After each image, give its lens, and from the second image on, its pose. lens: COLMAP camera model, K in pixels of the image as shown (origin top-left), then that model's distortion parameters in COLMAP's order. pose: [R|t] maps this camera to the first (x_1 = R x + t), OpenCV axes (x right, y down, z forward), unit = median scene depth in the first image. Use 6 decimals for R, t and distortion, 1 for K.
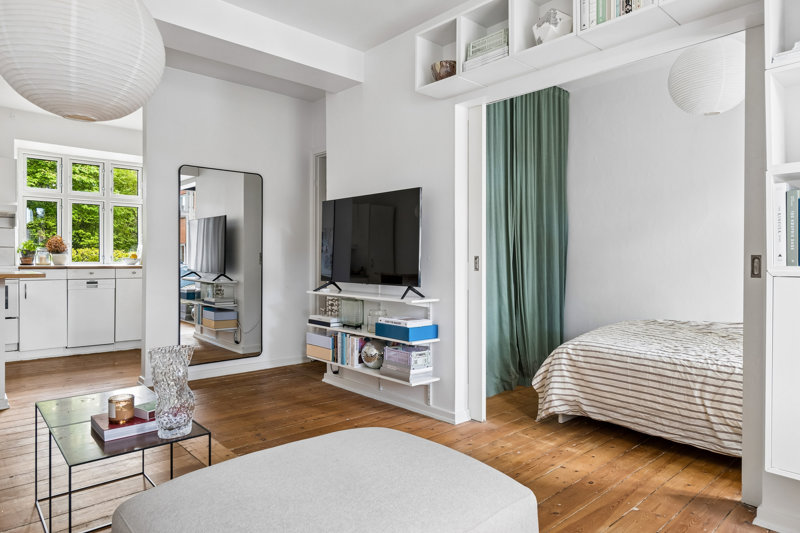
lens RADIAL K [[500.3, 0, 402.9], [0, 500.3, 260.7], [0, 0, 1]] dist [0.000873, 0.000085]
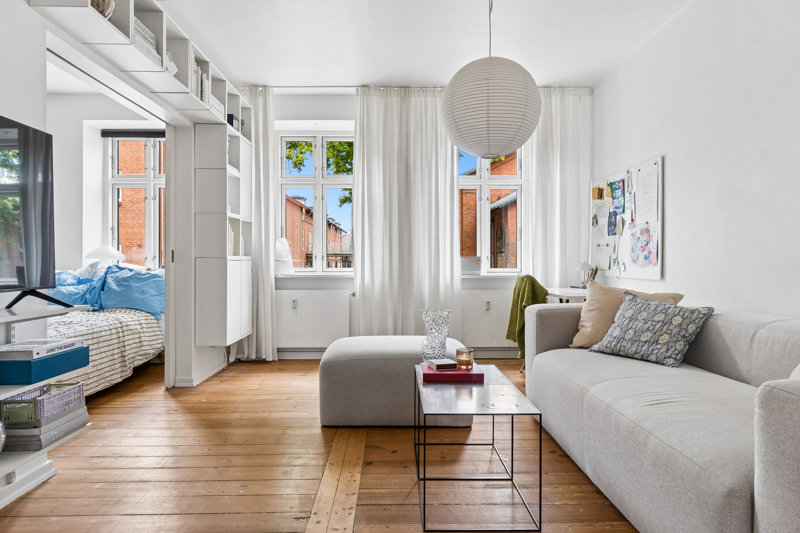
lens RADIAL K [[492.8, 0, 400.0], [0, 492.8, 266.5], [0, 0, 1]] dist [-0.001363, -0.000062]
pose [[-0.749744, -0.007300, 0.661688, -0.665460], [0.004132, 0.999868, 0.015713, 0.014426], [-0.661715, 0.014515, -0.749615, 1.071525]]
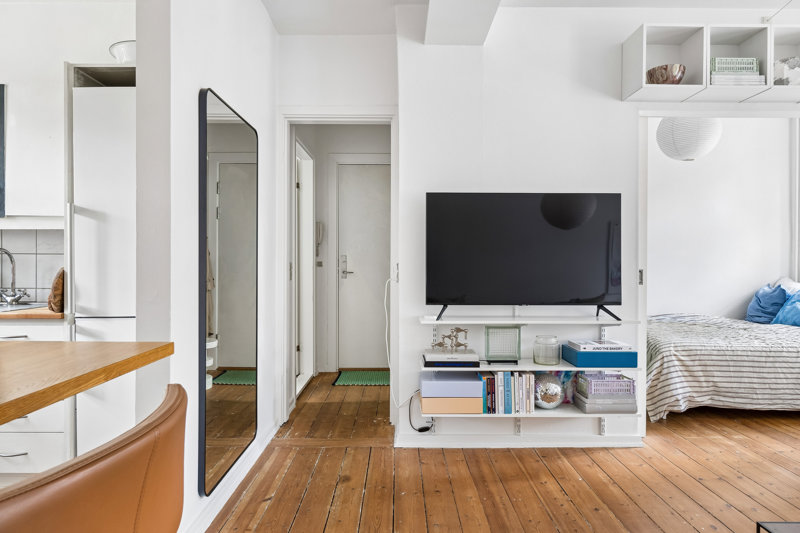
lens RADIAL K [[492.8, 0, 400.0], [0, 492.8, 266.5], [0, 0, 1]] dist [-0.001363, -0.000062]
pose [[0.668645, -0.009252, 0.743524, -0.805171], [0.001894, 0.999941, 0.010740, -0.024880], [-0.743579, -0.005773, 0.668623, 0.639462]]
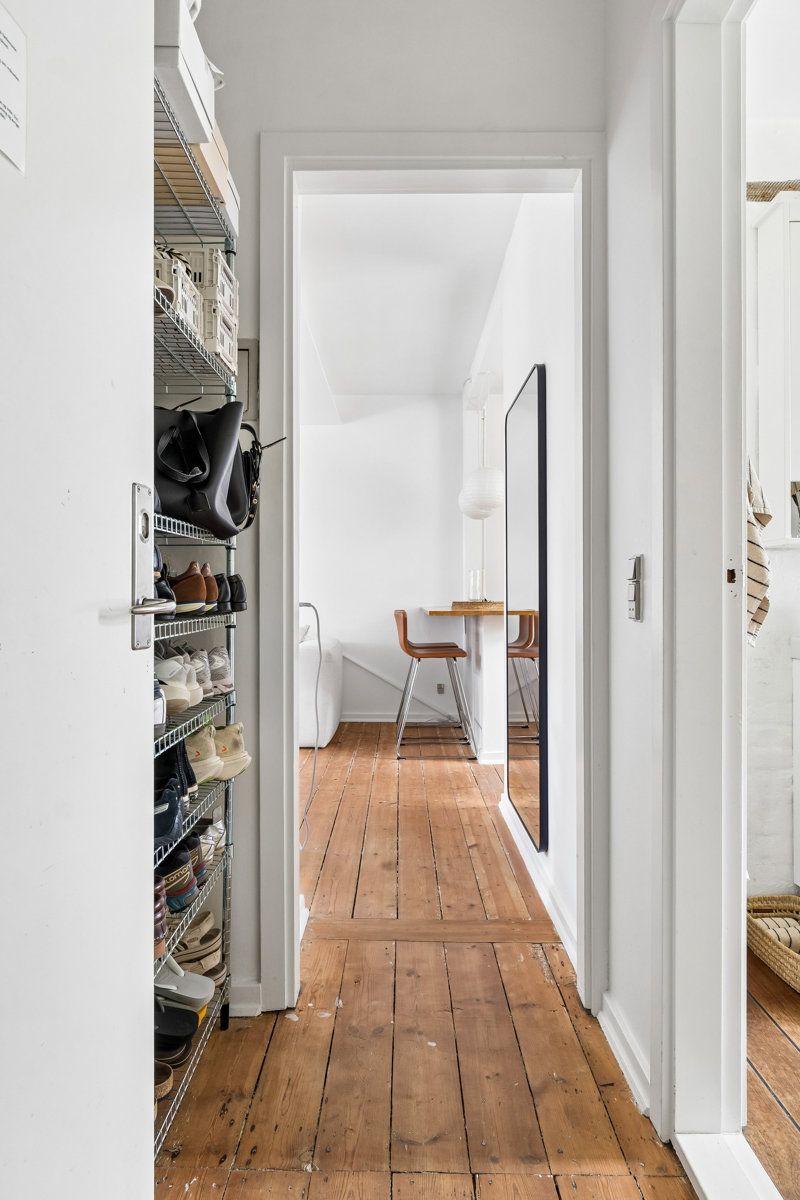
lens RADIAL K [[723.2, 0, 400.0], [0, 723.2, 600.0], [0, 0, 1]] dist [0.002164, 0.000392]
pose [[-0.676592, -0.004112, -0.736347, 0.263105], [-0.005103, 0.999987, -0.000895, 0.008574], [0.736340, 0.003152, -0.676604, 1.738240]]
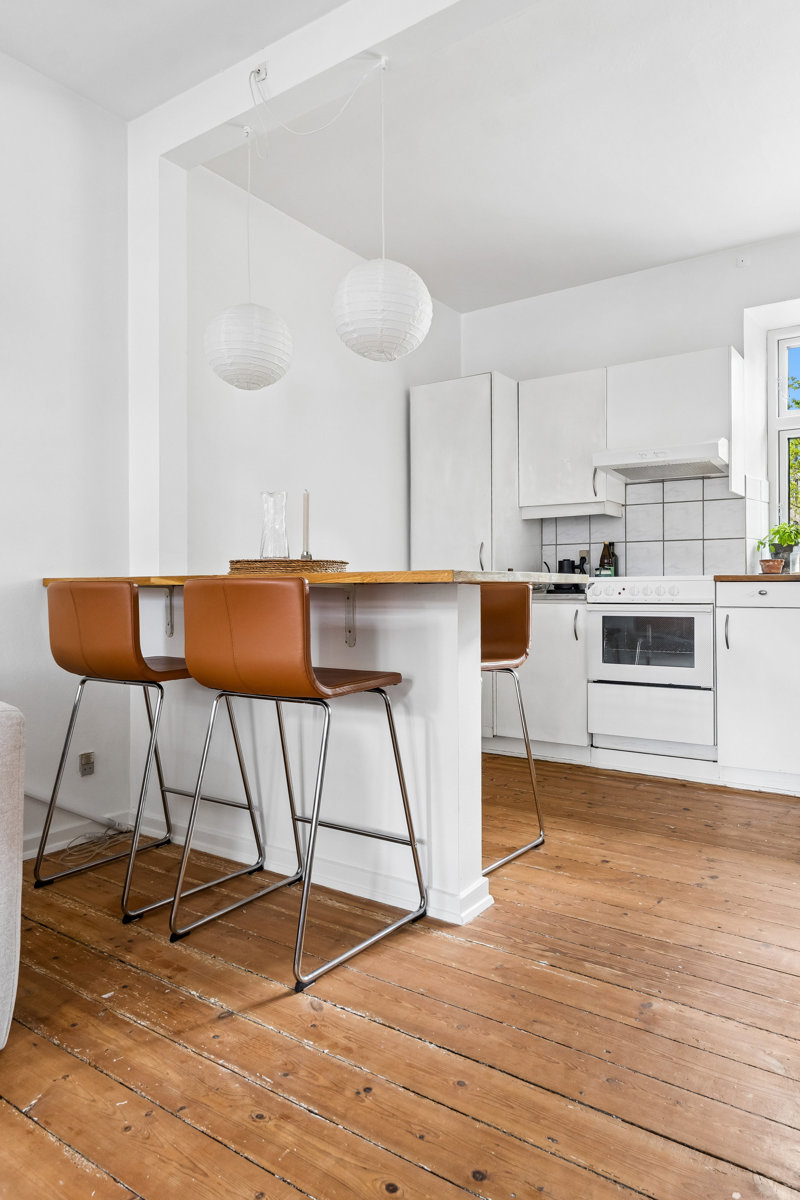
lens RADIAL K [[775.9, 0, 382.5], [0, 775.9, 583.6], [0, 0, 1]] dist [-0.000519, -0.000812]
pose [[0.204786, -0.013237, -0.978717, -0.206332], [-0.000523, 0.999907, -0.013633, 0.039792], [0.978807, 0.003304, 0.204760, 0.799552]]
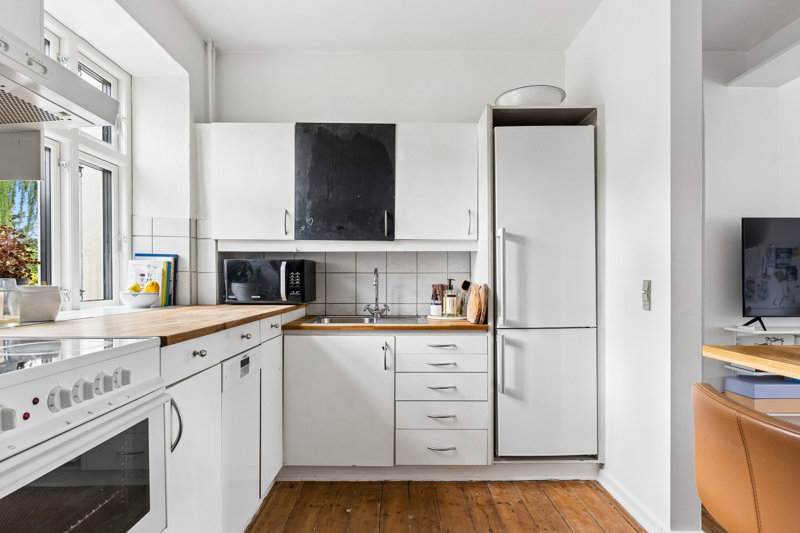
lens RADIAL K [[448.1, 0, 400.2], [0, 448.1, 282.2], [0, 0, 1]] dist [0.000881, 0.000159]
pose [[0.668179, -0.006874, 0.743969, -1.215171], [0.005023, 0.999976, 0.004729, -0.025027], [-0.743984, 0.000577, 0.668197, 1.059638]]
